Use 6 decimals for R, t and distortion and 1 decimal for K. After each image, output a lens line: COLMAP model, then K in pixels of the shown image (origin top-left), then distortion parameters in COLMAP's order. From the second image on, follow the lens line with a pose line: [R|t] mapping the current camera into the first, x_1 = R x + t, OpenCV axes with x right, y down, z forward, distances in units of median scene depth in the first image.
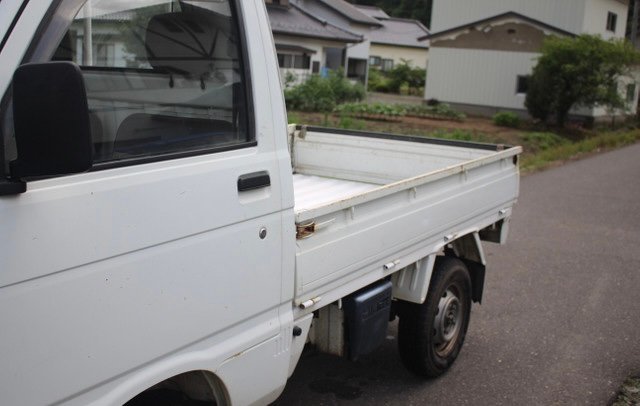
lens RADIAL K [[766.1, 0, 316.7], [0, 766.1, 202.6], [0, 0, 1]] dist [-0.062964, 0.000000]
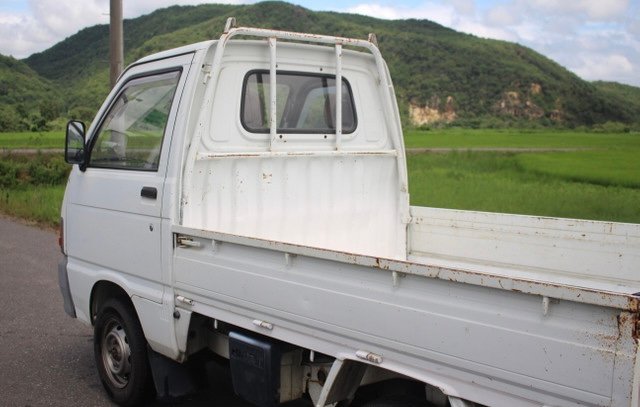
lens RADIAL K [[766.1, 0, 317.7], [0, 766.1, 205.9], [0, 0, 1]] dist [-0.062964, 0.000000]
pose [[-0.285215, 0.056954, -0.956770, 1.300882], [-0.198372, 0.973111, 0.117062, -0.248778], [0.937710, 0.223185, -0.266248, 1.700969]]
